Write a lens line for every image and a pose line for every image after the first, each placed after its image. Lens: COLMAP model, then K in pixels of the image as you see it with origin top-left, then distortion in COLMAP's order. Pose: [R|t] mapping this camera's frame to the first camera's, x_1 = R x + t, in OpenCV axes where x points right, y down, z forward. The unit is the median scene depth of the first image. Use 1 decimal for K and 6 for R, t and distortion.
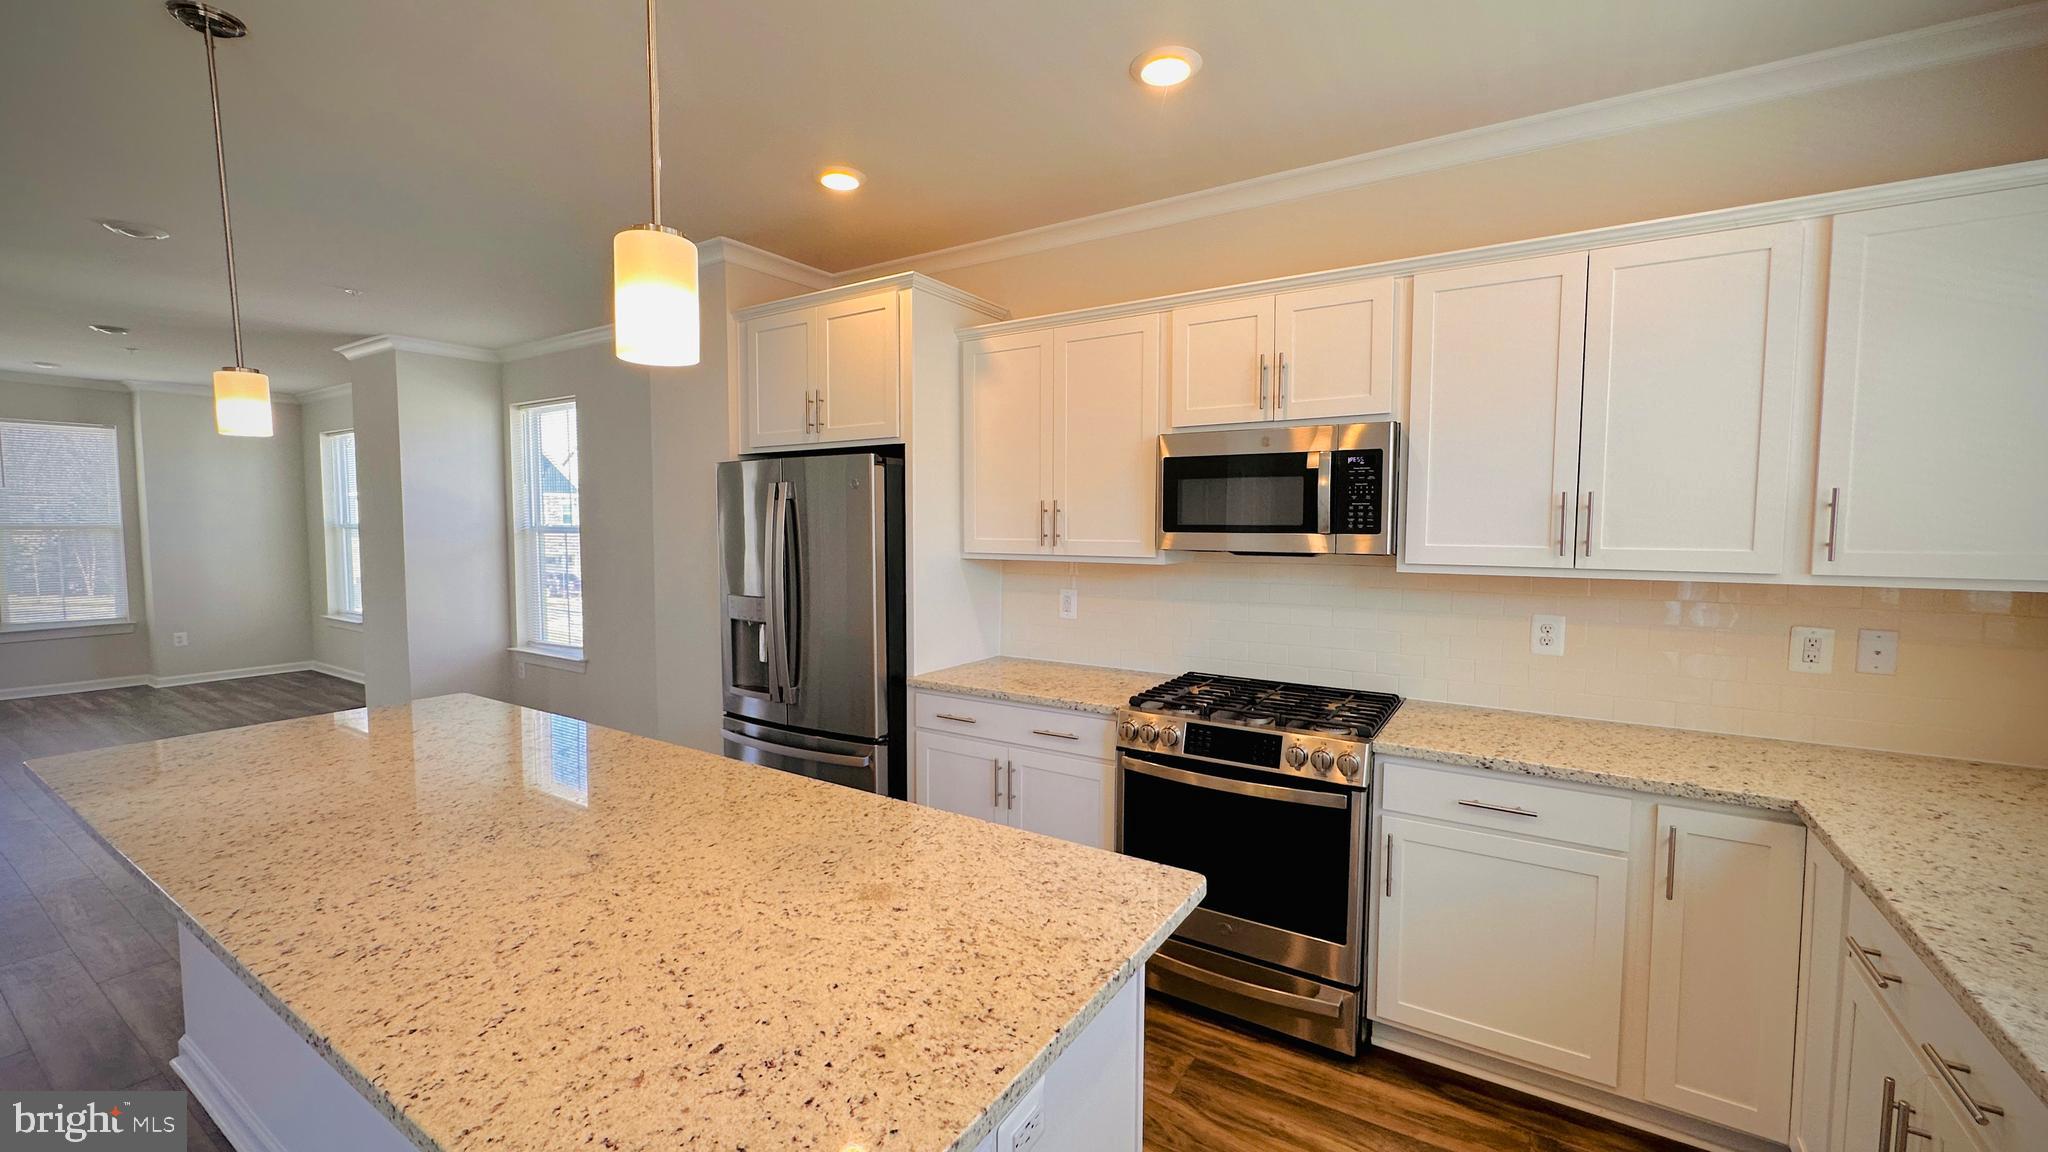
lens RADIAL K [[816.5, 0, 1033.1], [0, 816.5, 562.5], [0, 0, 1]] dist [0.002948, 0.000064]
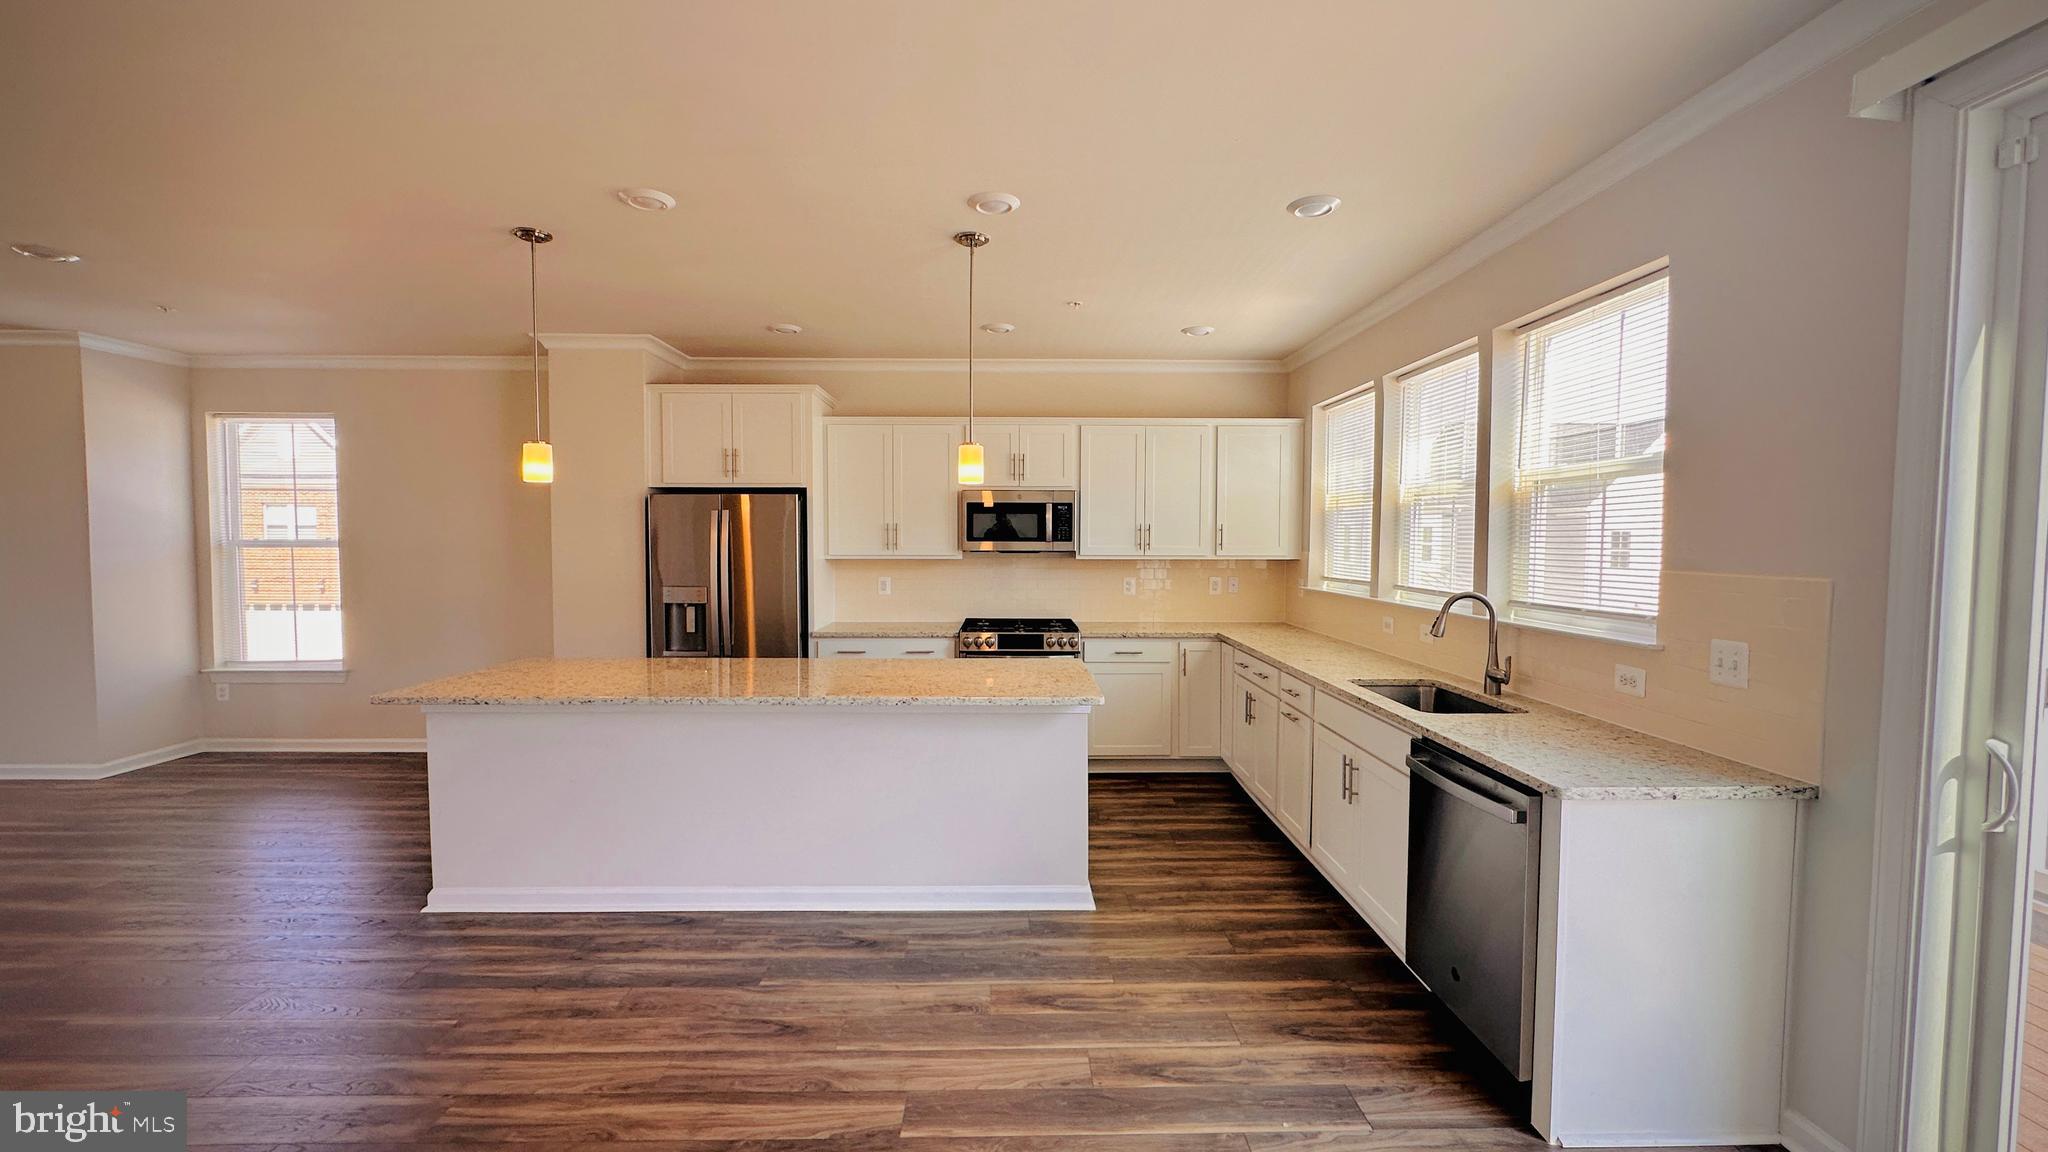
lens RADIAL K [[816.5, 0, 1020.7], [0, 816.5, 577.8], [0, 0, 1]] dist [0.002948, 0.000064]
pose [[0.837566, -0.026404, 0.545698, -0.808084], [0.027063, 0.999610, 0.006828, 0.039569], [-0.545666, 0.009049, 0.837954, -0.686235]]
